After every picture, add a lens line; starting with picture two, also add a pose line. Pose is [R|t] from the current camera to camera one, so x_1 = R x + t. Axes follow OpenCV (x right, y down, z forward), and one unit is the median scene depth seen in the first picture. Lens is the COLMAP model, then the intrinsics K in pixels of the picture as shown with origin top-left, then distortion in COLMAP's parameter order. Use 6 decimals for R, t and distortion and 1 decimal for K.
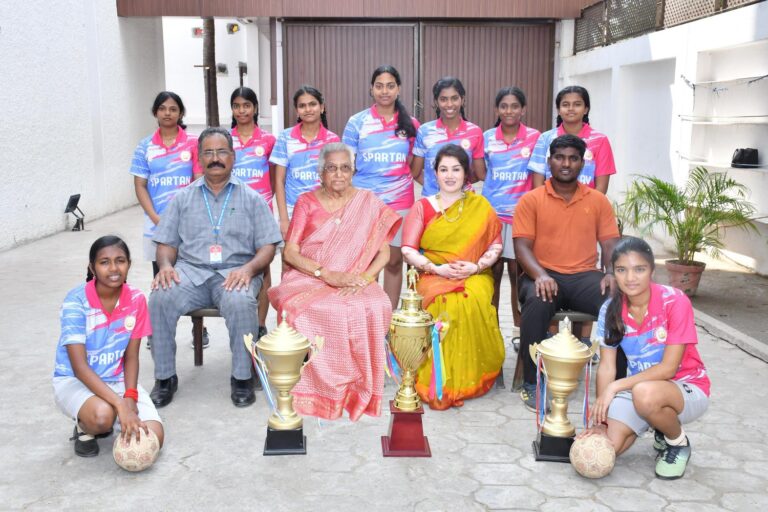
lens RADIAL K [[885.1, 0, 382.6], [0, 885.1, 256.5], [0, 0, 1]] dist [-0.008543, 0.353771]
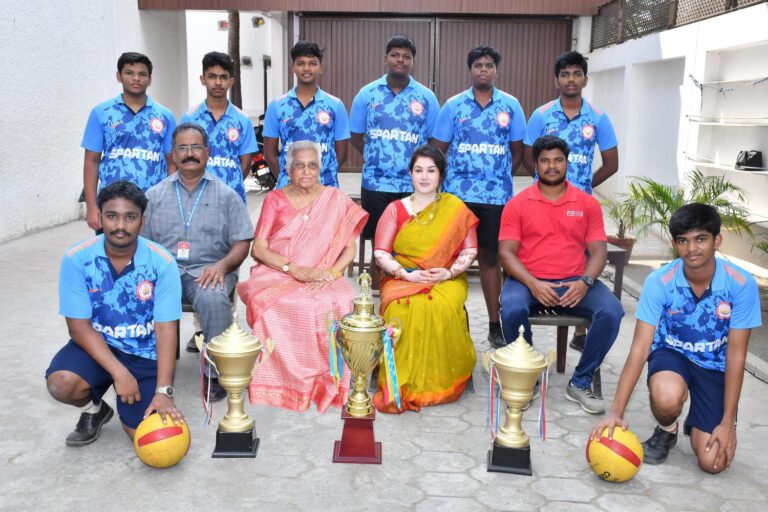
lens RADIAL K [[867.1, 0, 385.0], [0, 867.1, 257.1], [0, 0, 1]] dist [-0.010246, 0.314870]
pose [[0.998952, 0.021015, -0.040650, 0.085696], [-0.020505, 0.999706, 0.012909, -0.014878], [0.040909, -0.012062, 0.999090, 0.036721]]
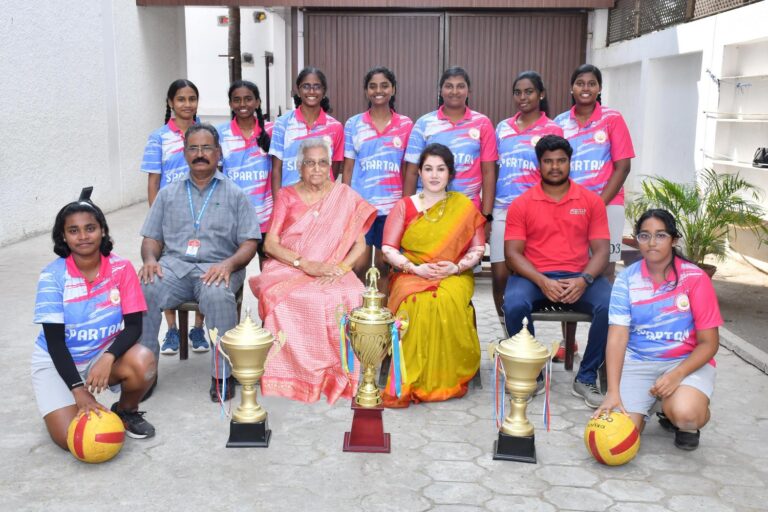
lens RADIAL K [[932.6, 0, 384.5], [0, 932.6, 257.0], [0, 0, 1]] dist [0.014195, 0.421285]
pose [[0.998585, 0.015719, -0.050799, 0.091148], [-0.015548, 0.999872, 0.003761, -0.002004], [0.050852, -0.002966, 0.998702, -0.062249]]
